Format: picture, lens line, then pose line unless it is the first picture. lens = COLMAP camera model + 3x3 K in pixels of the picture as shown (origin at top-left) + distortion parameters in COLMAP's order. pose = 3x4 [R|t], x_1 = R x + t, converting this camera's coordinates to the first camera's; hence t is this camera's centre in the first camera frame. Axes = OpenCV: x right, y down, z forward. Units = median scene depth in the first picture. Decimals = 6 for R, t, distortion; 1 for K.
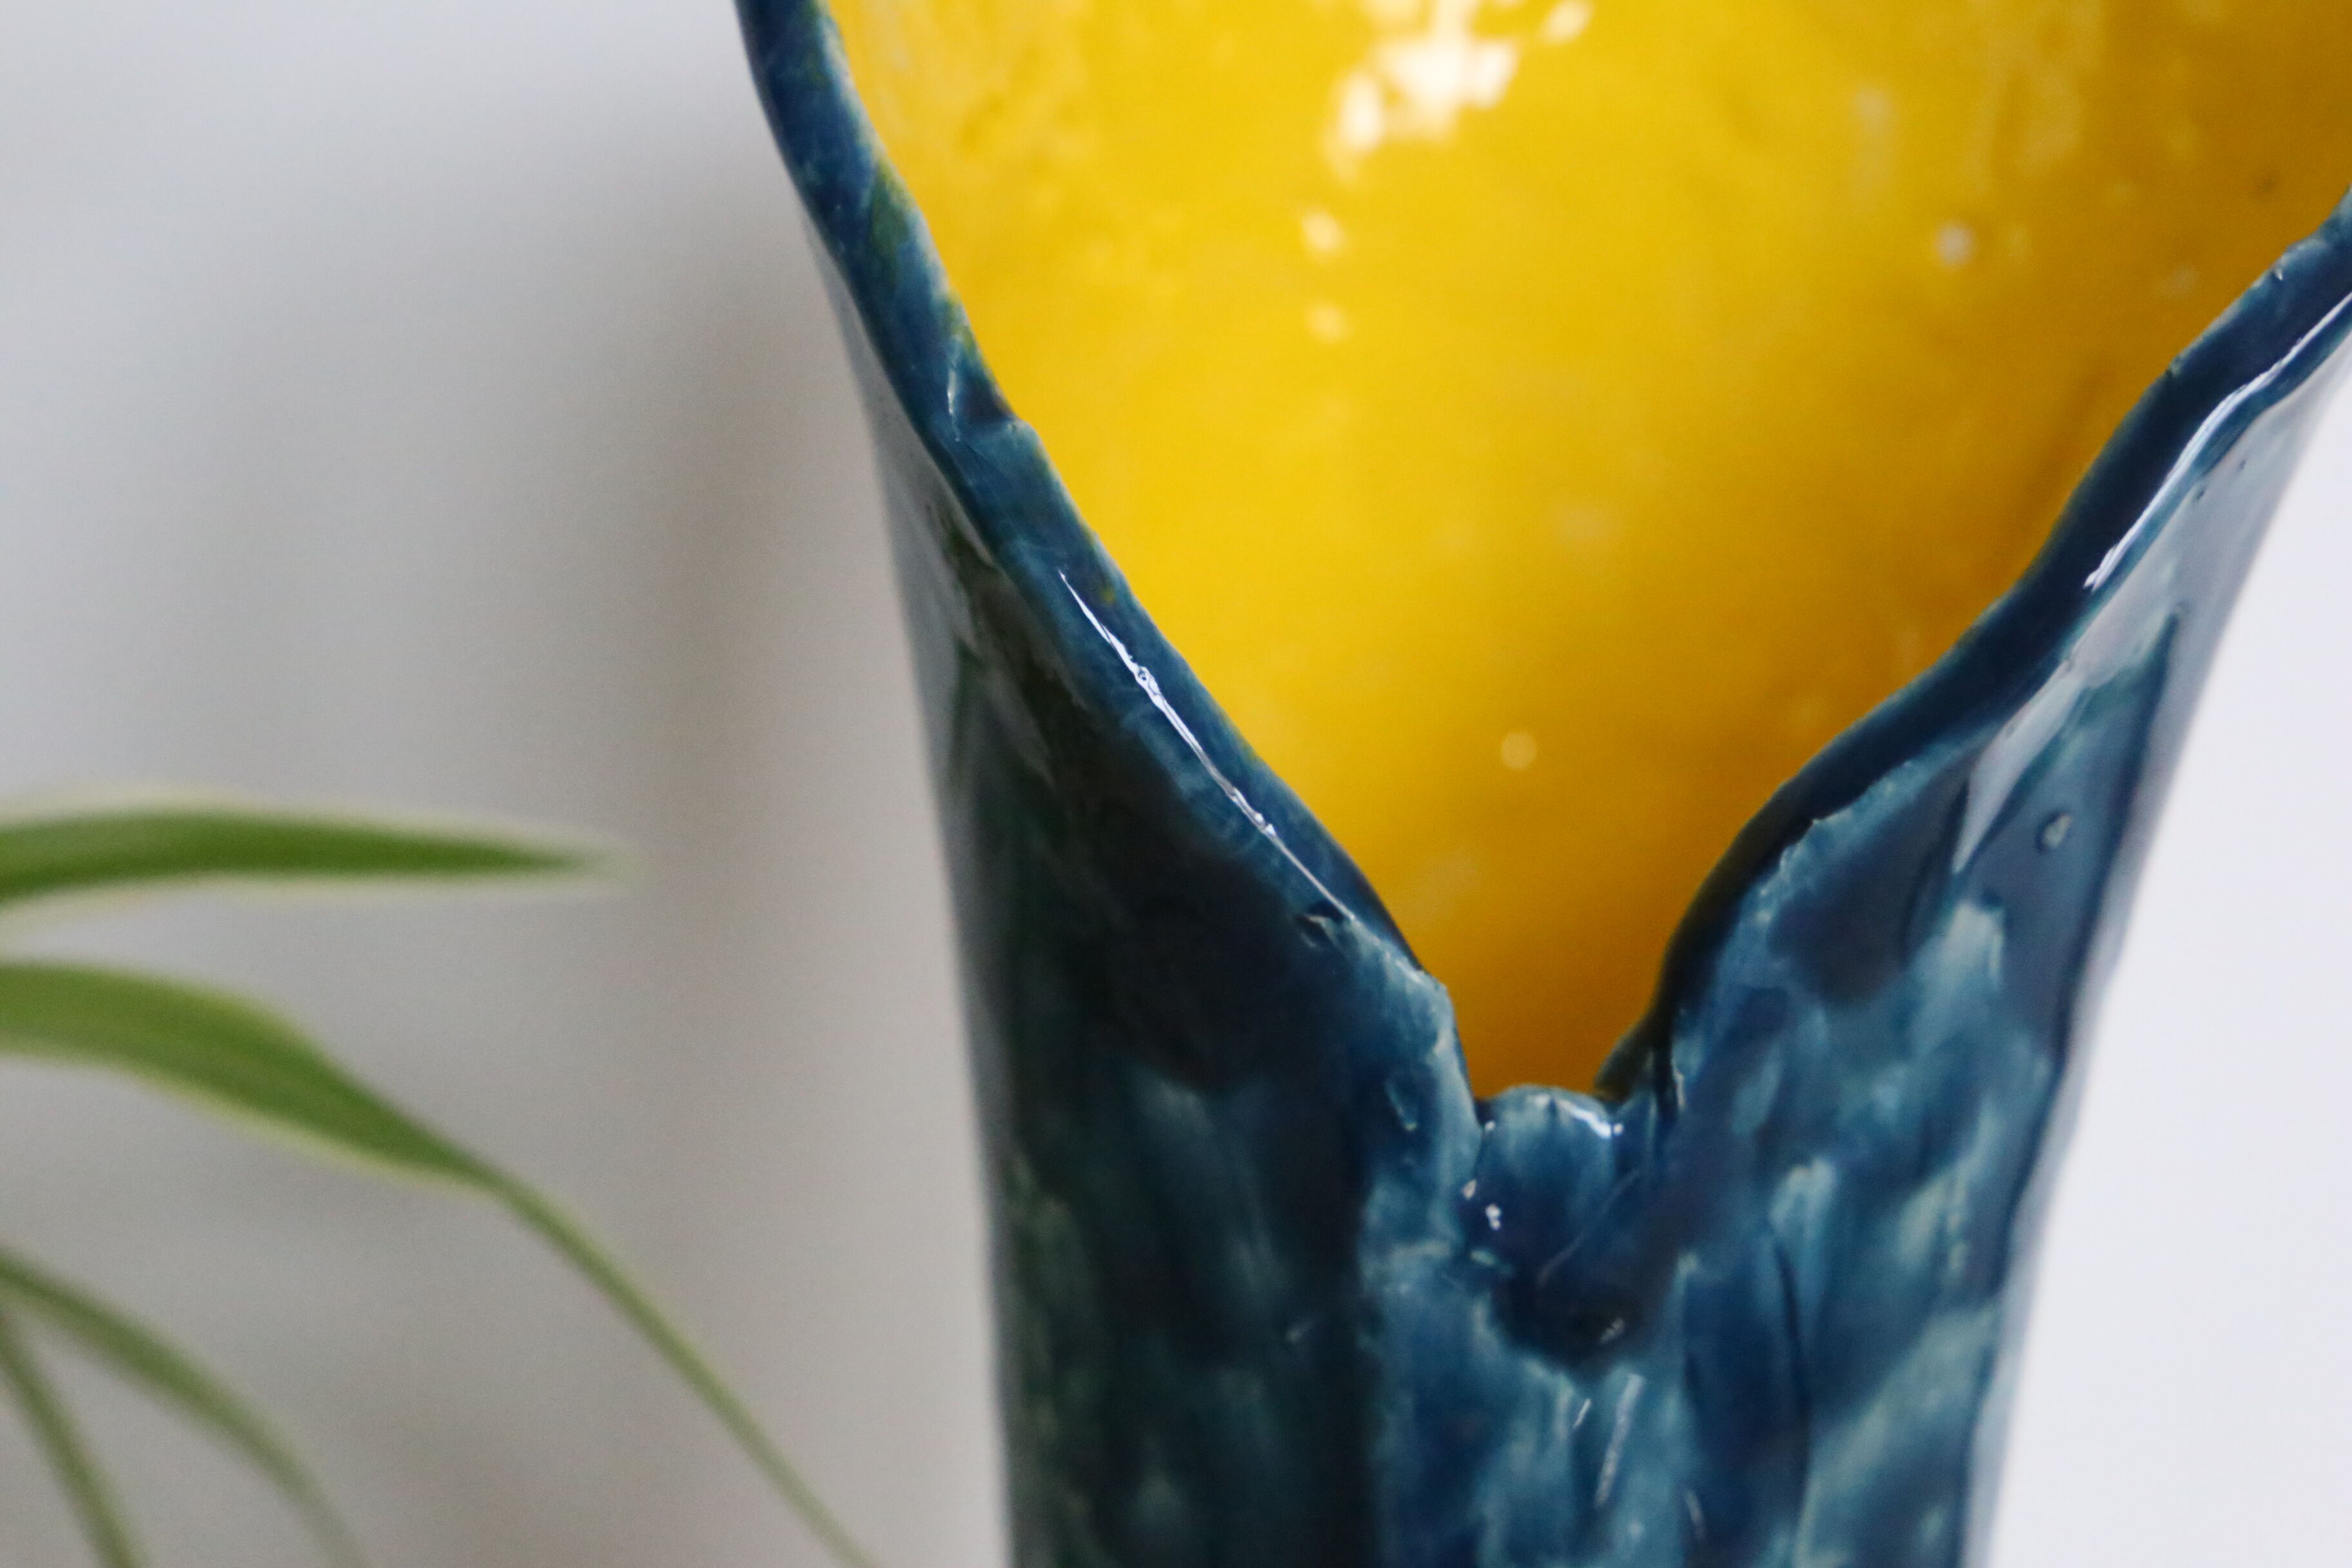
lens RADIAL K [[4149.1, 0, 1176.0], [0, 4149.1, 784.0], [0, 0, 1]] dist [0.017532, 0.134205]
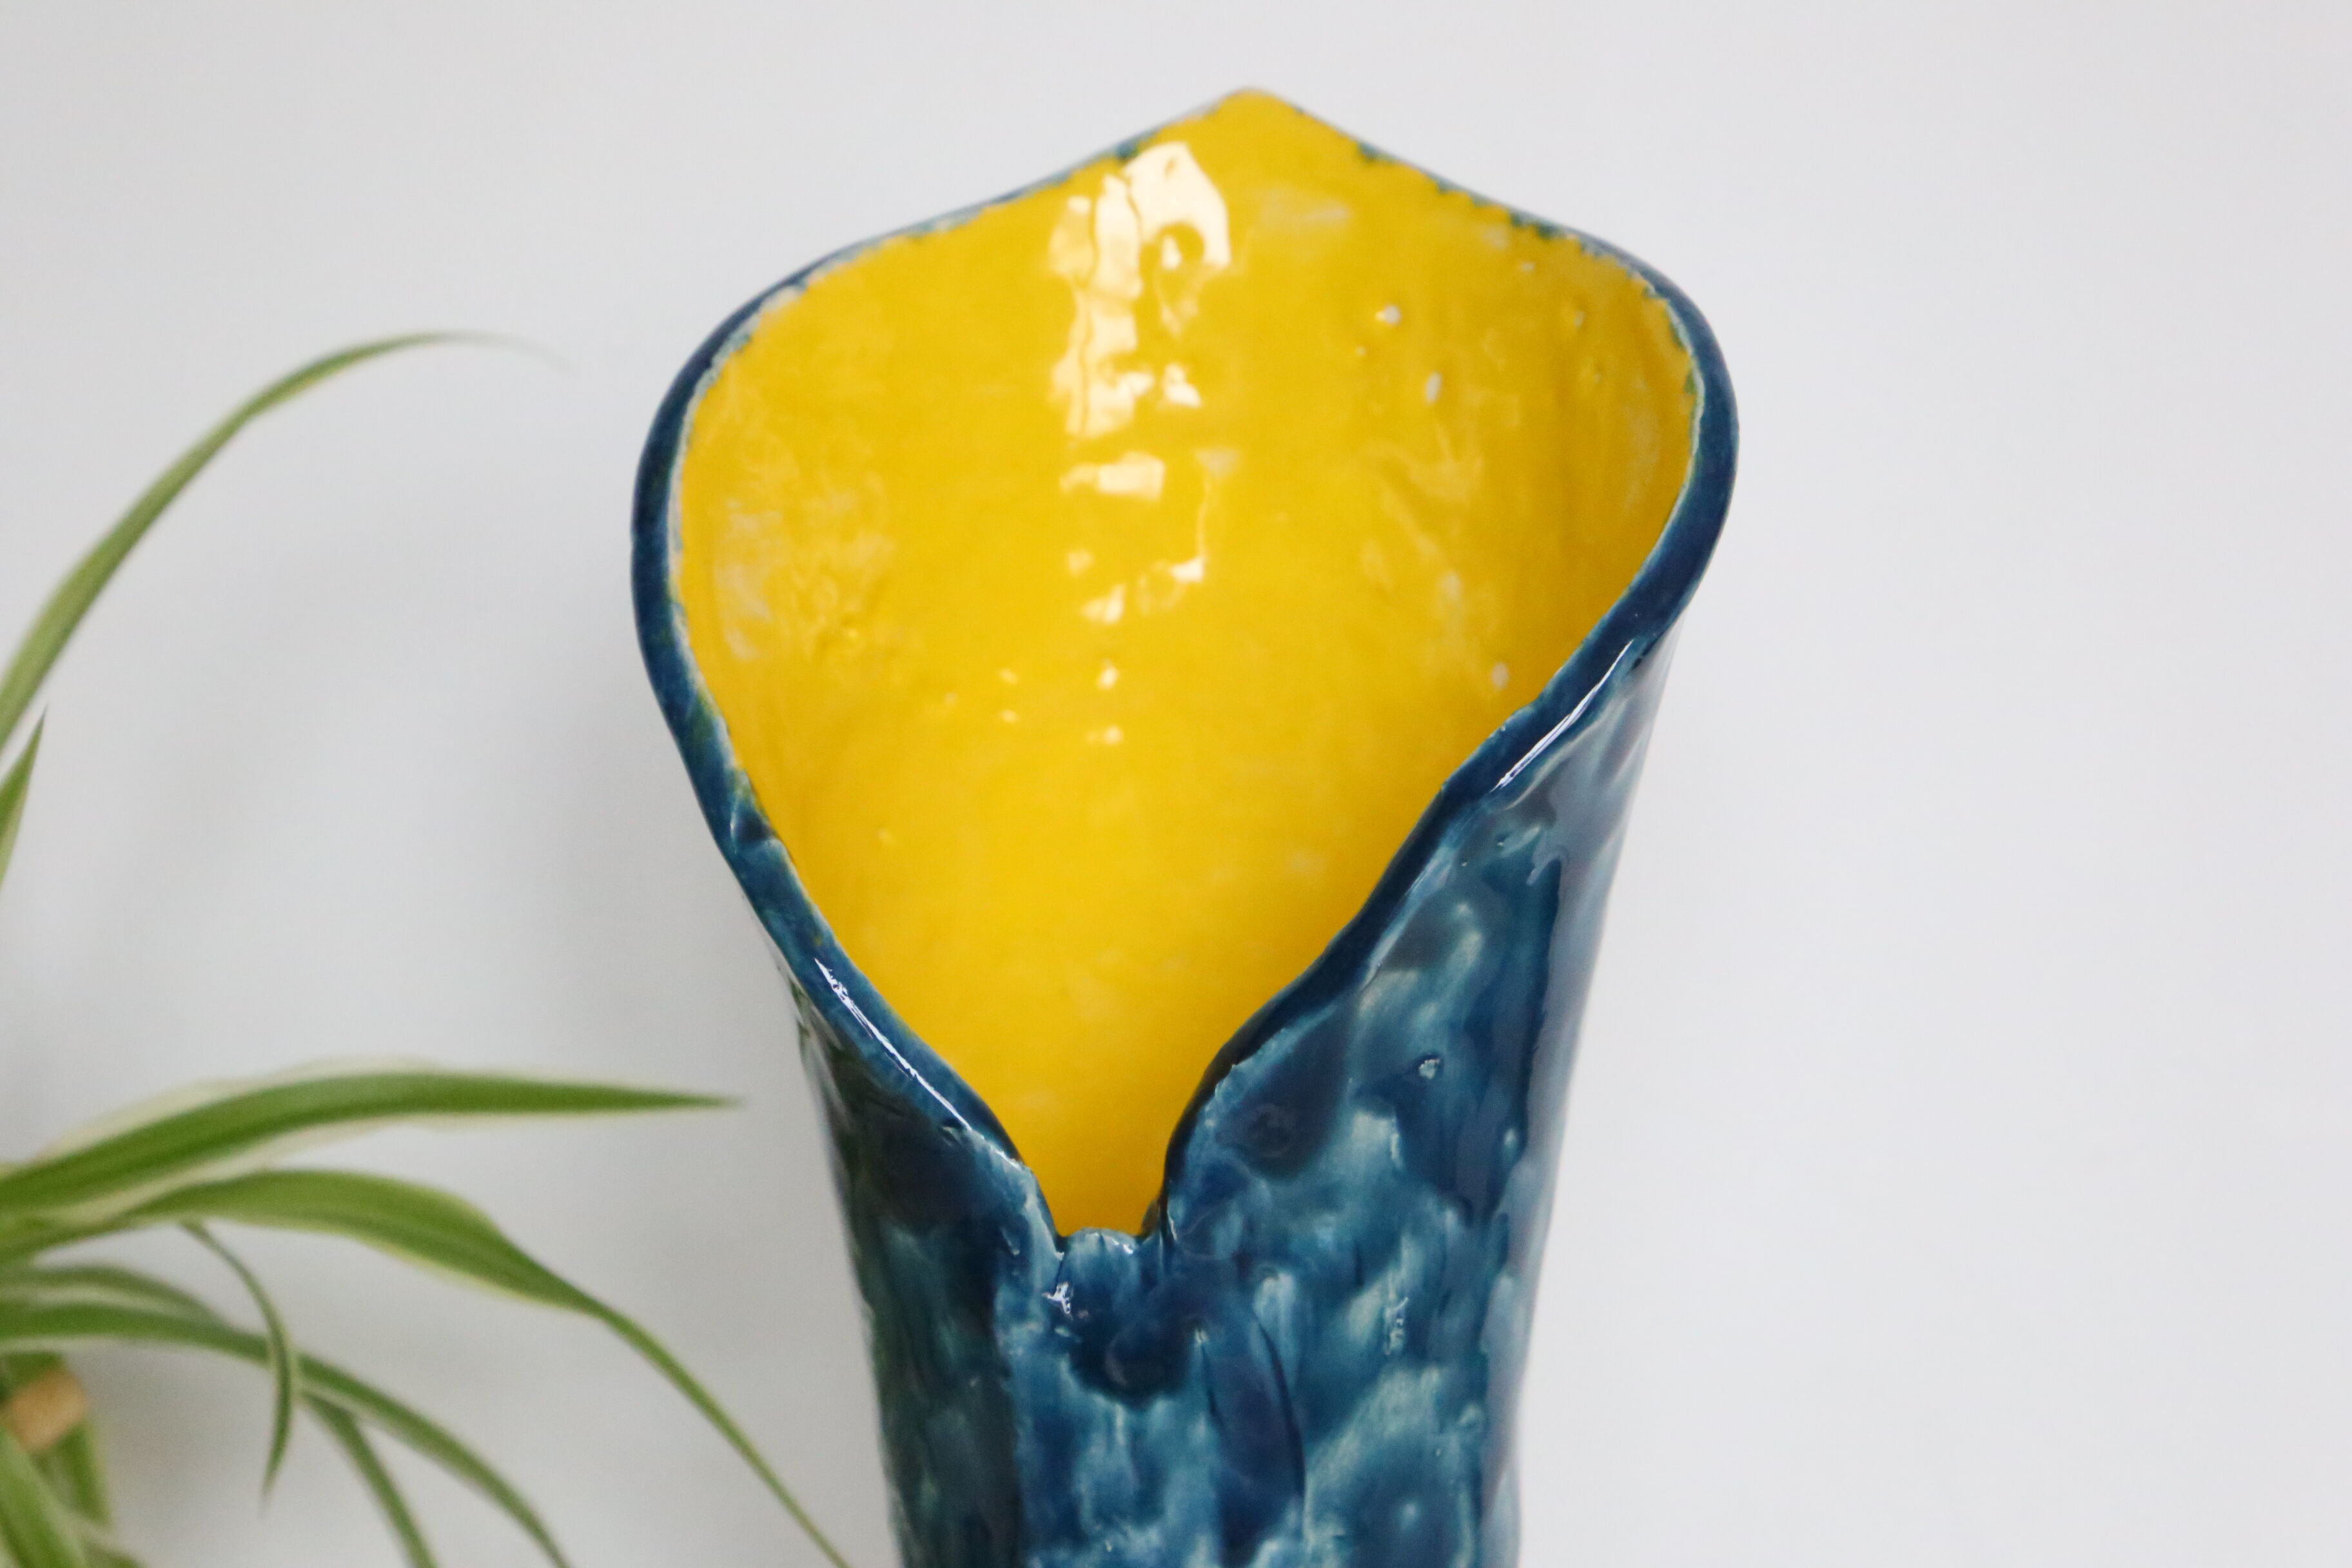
lens RADIAL K [[5242.3, 0, 1176.0], [0, 5242.3, 784.0], [0, 0, 1]] dist [0.251432, 0.131045]
pose [[0.967808, -0.030348, -0.249852, 0.649586], [0.020957, 0.998973, -0.040159, -0.019535], [0.250814, 0.033630, 0.967451, -1.030693]]
